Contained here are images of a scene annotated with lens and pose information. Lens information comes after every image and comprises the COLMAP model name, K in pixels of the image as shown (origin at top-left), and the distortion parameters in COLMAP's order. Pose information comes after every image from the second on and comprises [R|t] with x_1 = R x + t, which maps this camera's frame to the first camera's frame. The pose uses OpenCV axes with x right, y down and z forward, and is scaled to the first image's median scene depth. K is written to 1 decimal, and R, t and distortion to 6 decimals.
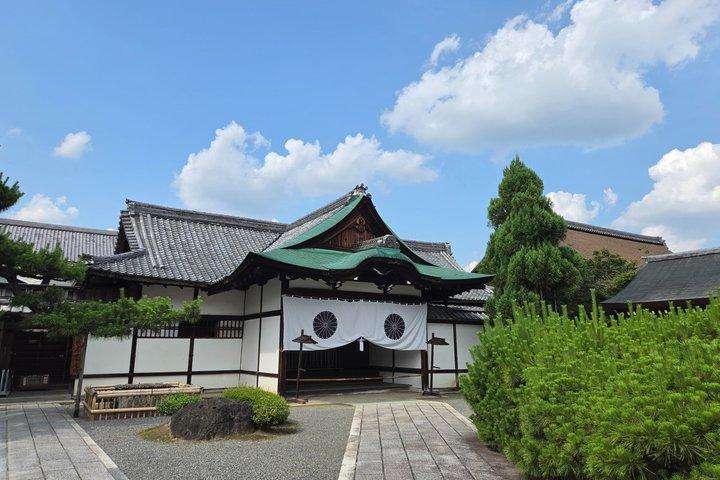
lens RADIAL K [[502.8, 0, 360.0], [0, 502.8, 240.0], [0, 0, 1]] dist [0.068864, -0.110736]
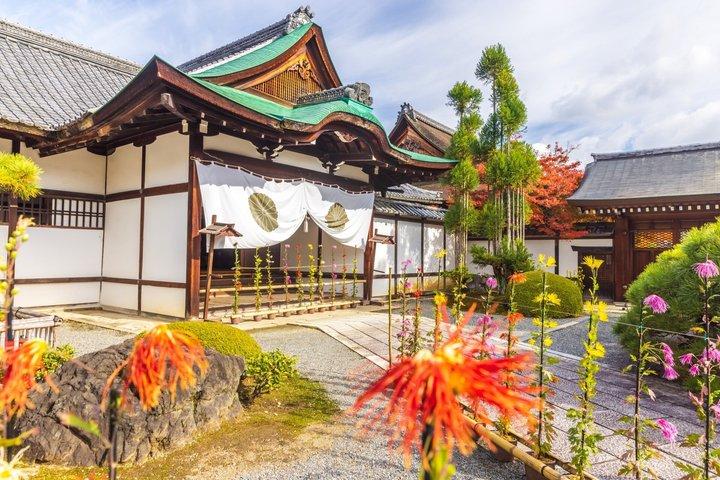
lens RADIAL K [[467.1, 0, 360.0], [0, 467.1, 240.0], [0, 0, 1]] dist [0.053486, 0.000477]
pose [[0.938453, 0.020363, 0.344806, -0.138046], [-0.081312, 0.983230, 0.163239, 0.083992], [-0.335699, -0.181229, 0.924371, 0.334179]]
